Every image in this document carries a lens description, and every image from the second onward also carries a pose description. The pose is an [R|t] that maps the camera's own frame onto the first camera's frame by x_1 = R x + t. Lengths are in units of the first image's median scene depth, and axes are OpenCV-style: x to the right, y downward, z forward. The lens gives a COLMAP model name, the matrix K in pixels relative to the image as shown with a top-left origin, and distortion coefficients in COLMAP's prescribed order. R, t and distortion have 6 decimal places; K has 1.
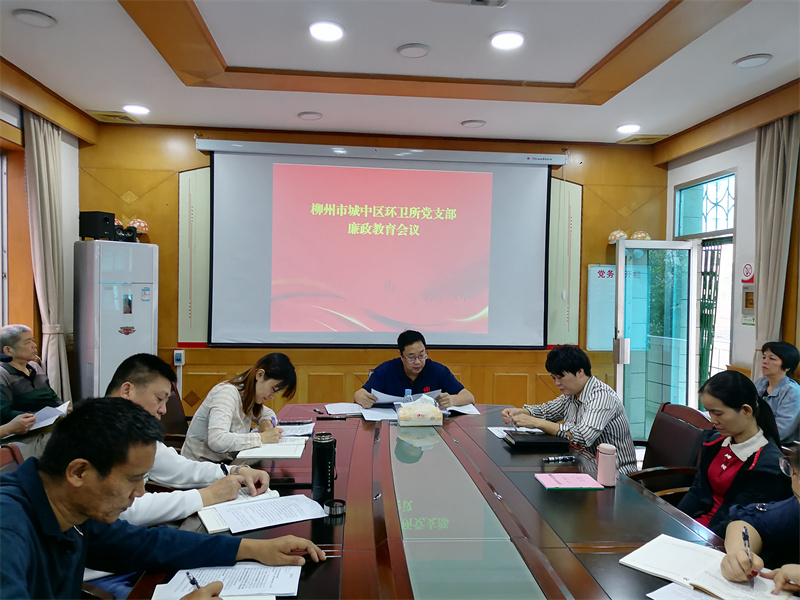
lens RADIAL K [[595.8, 0, 403.1], [0, 595.8, 297.5], [0, 0, 1]] dist [0.026372, -0.023863]
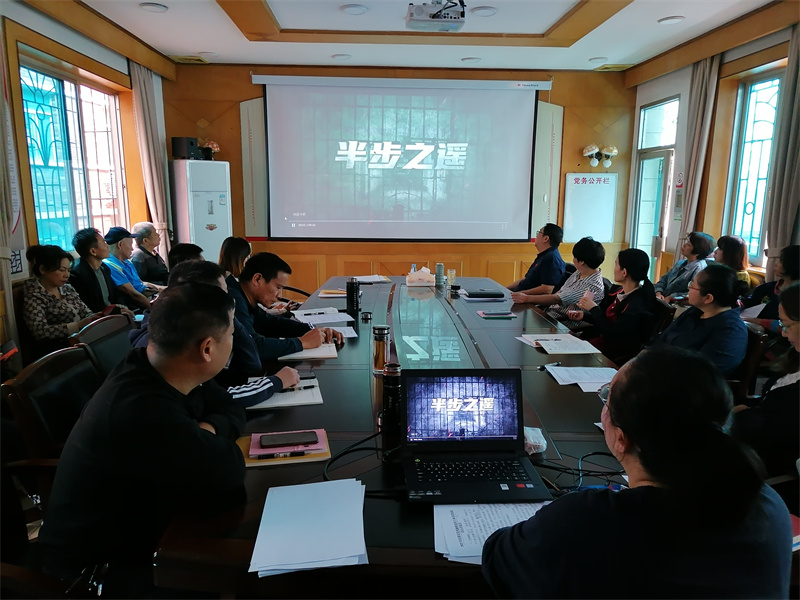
lens RADIAL K [[595.8, 0, 401.9], [0, 595.8, 297.0], [0, 0, 1]] dist [0.026372, -0.023863]
pose [[0.998735, 0.001043, -0.050272, 0.033604], [0.006973, 0.987253, 0.159006, -0.000661], [0.049797, -0.159156, 0.985997, -0.301061]]
